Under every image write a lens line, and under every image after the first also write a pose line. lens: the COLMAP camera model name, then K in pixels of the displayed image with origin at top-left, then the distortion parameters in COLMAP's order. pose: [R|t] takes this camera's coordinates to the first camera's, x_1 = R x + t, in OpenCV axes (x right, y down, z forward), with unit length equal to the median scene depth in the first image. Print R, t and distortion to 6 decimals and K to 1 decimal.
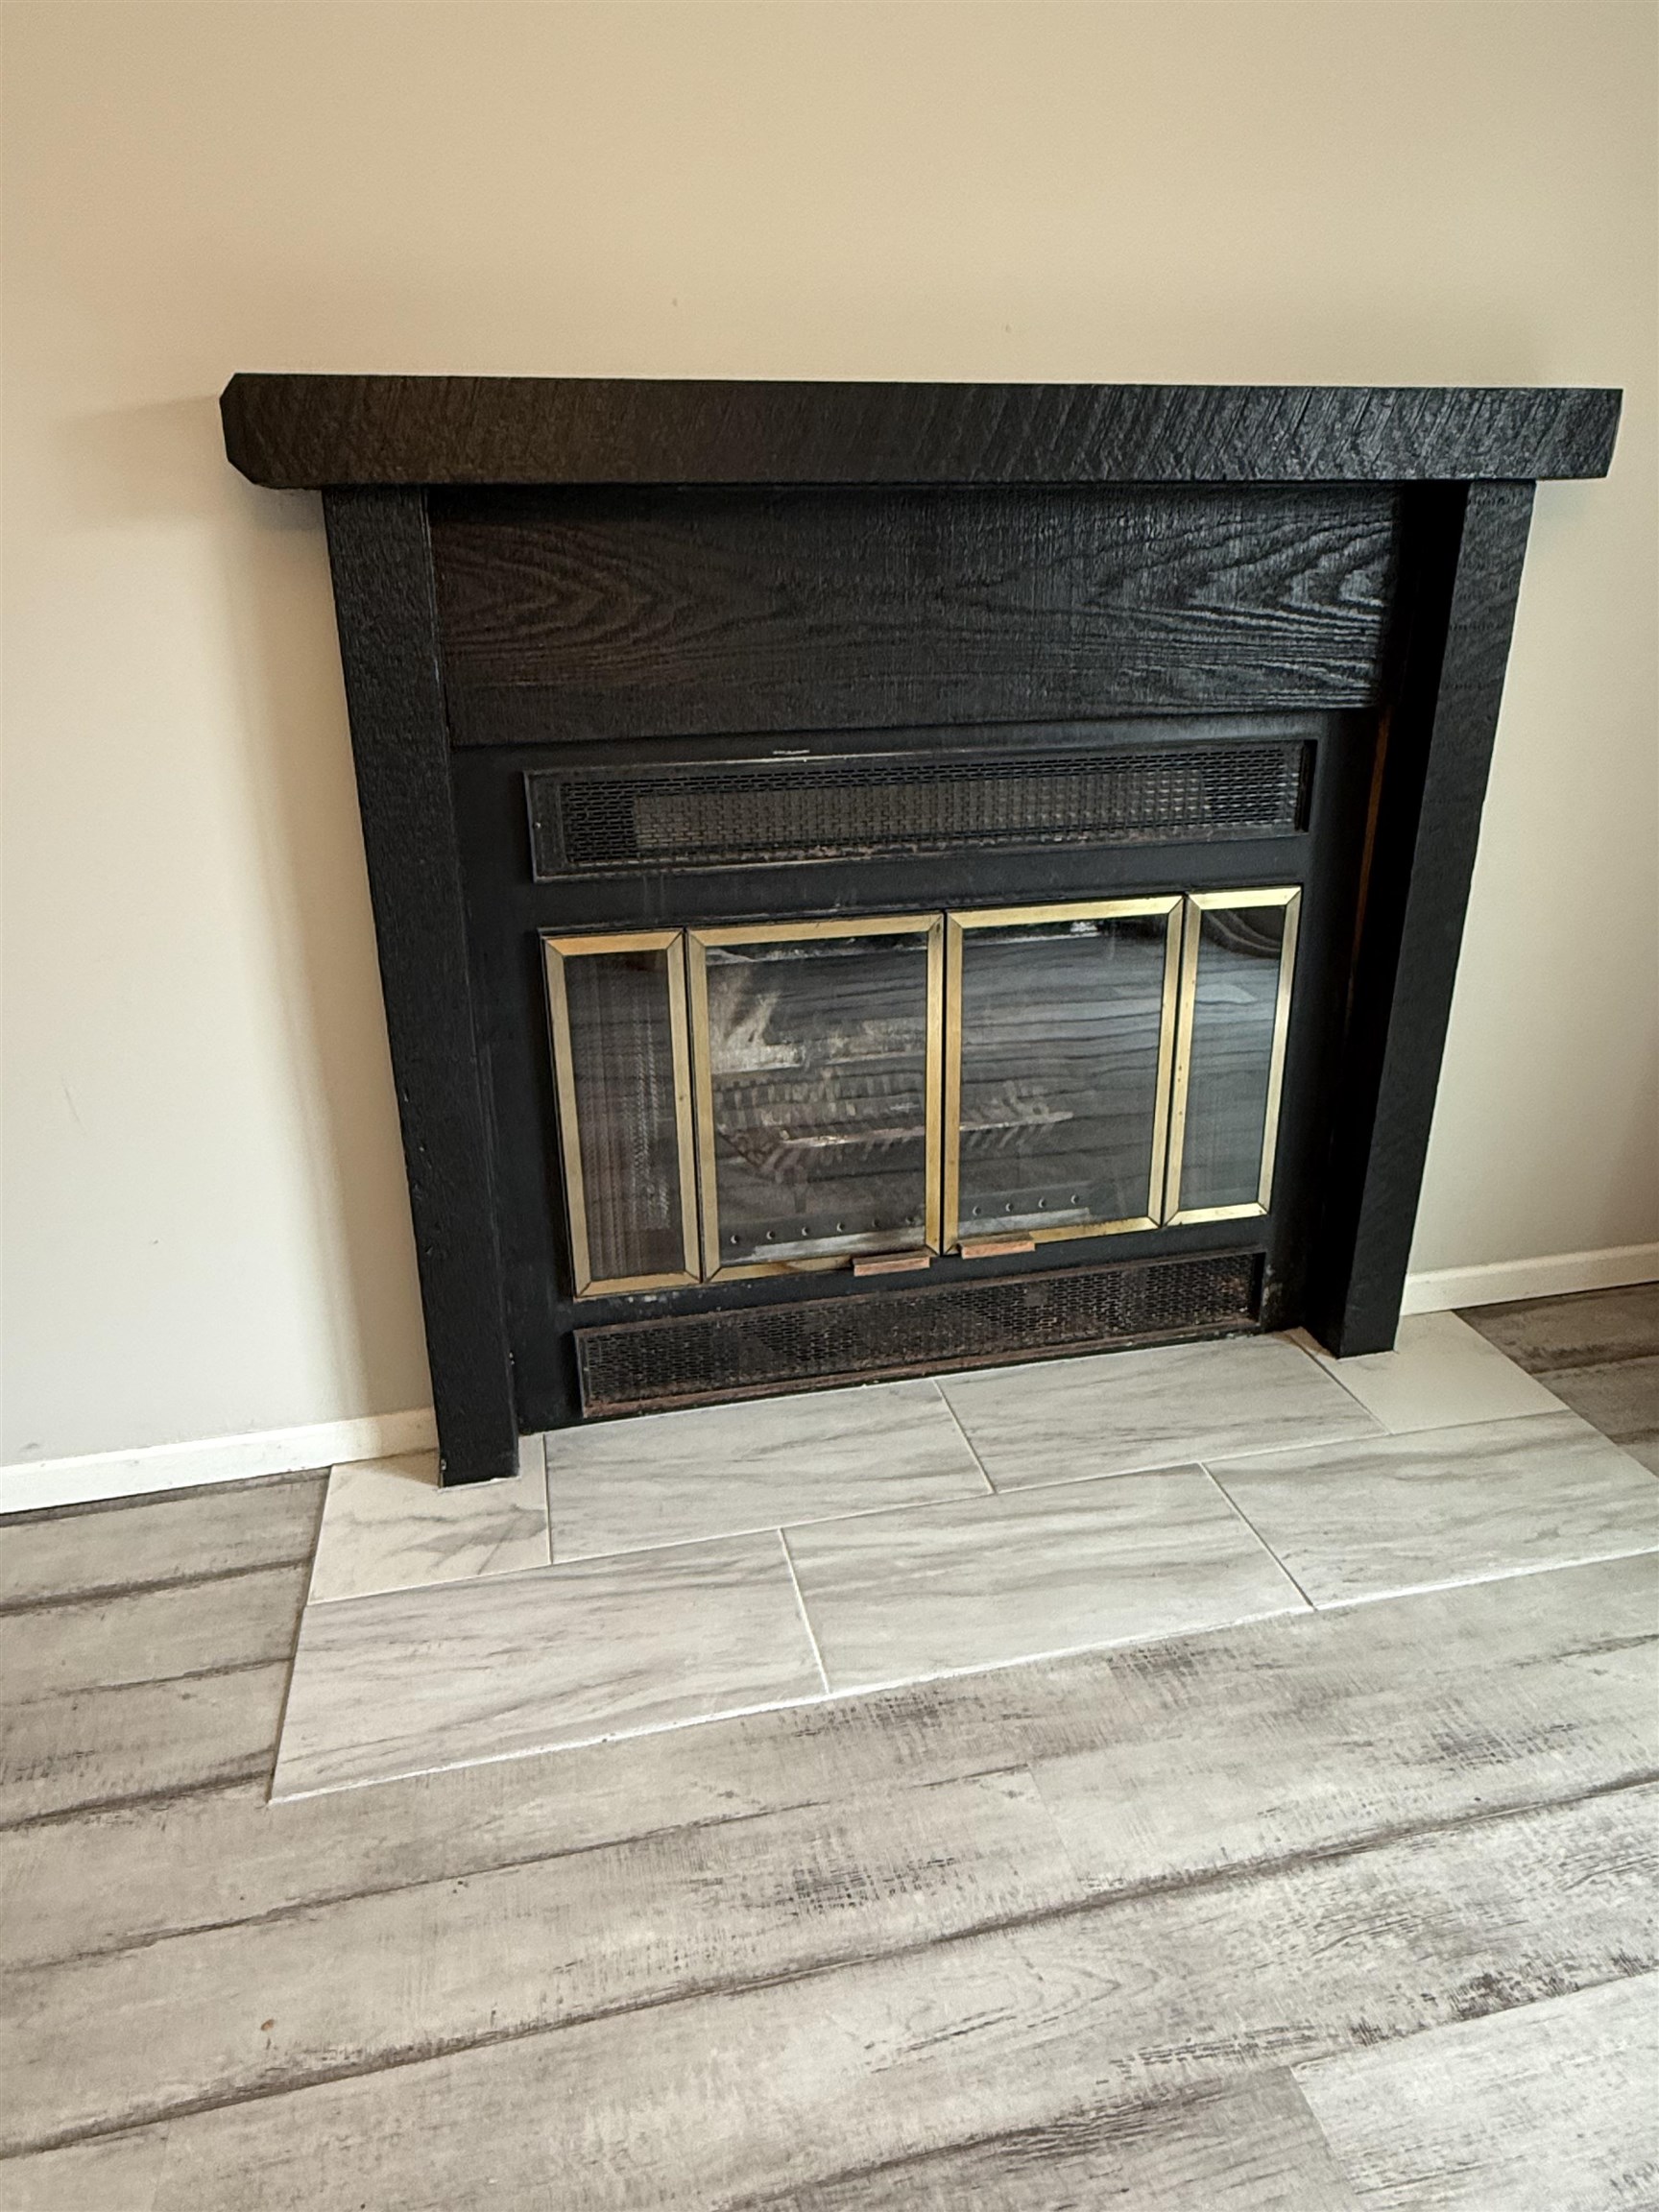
lens RADIAL K [[1416.9, 0, 819.3], [0, 1416.9, 1108.4], [0, 0, 1]] dist [0.020148, 0.000403]
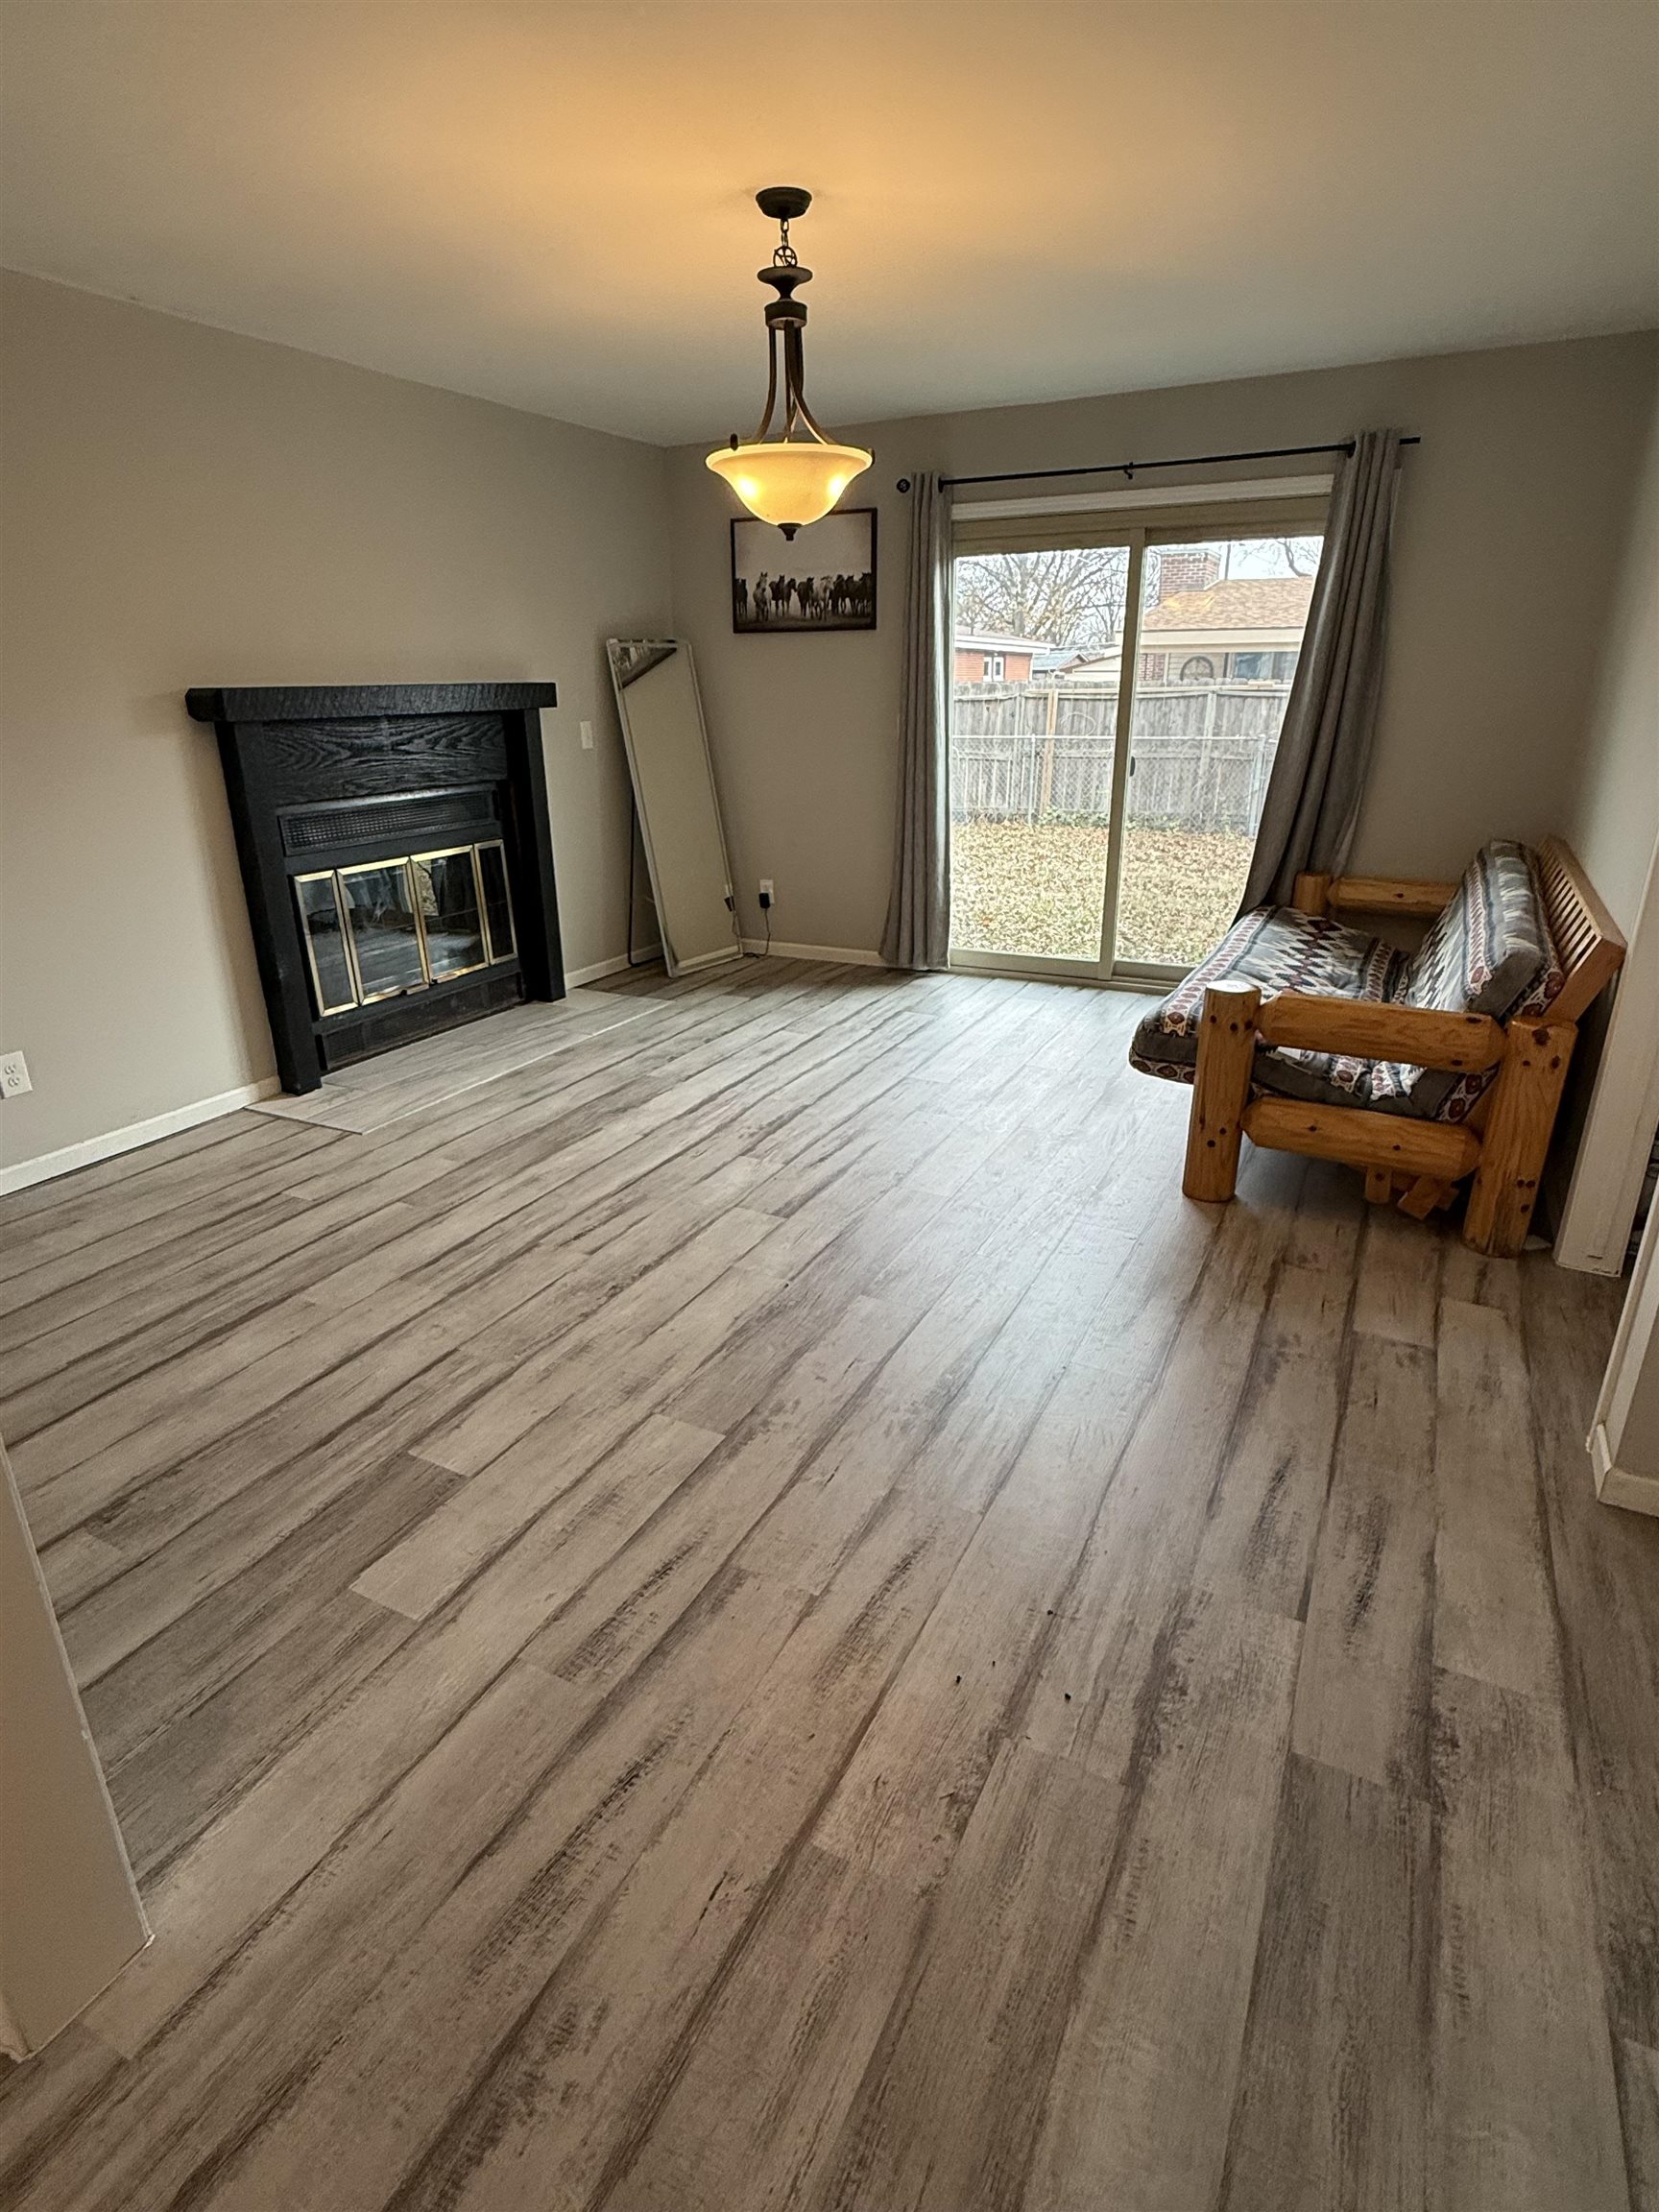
lens RADIAL K [[1194.9, 0, 823.2], [0, 1194.9, 1108.9], [0, 0, 1]] dist [-0.000361, 0.000016]
pose [[0.651861, -0.260085, 0.712343, -1.331270], [0.290269, 0.953385, 0.082468, 0.428887], [-0.700586, 0.153013, 0.696969, -1.306219]]
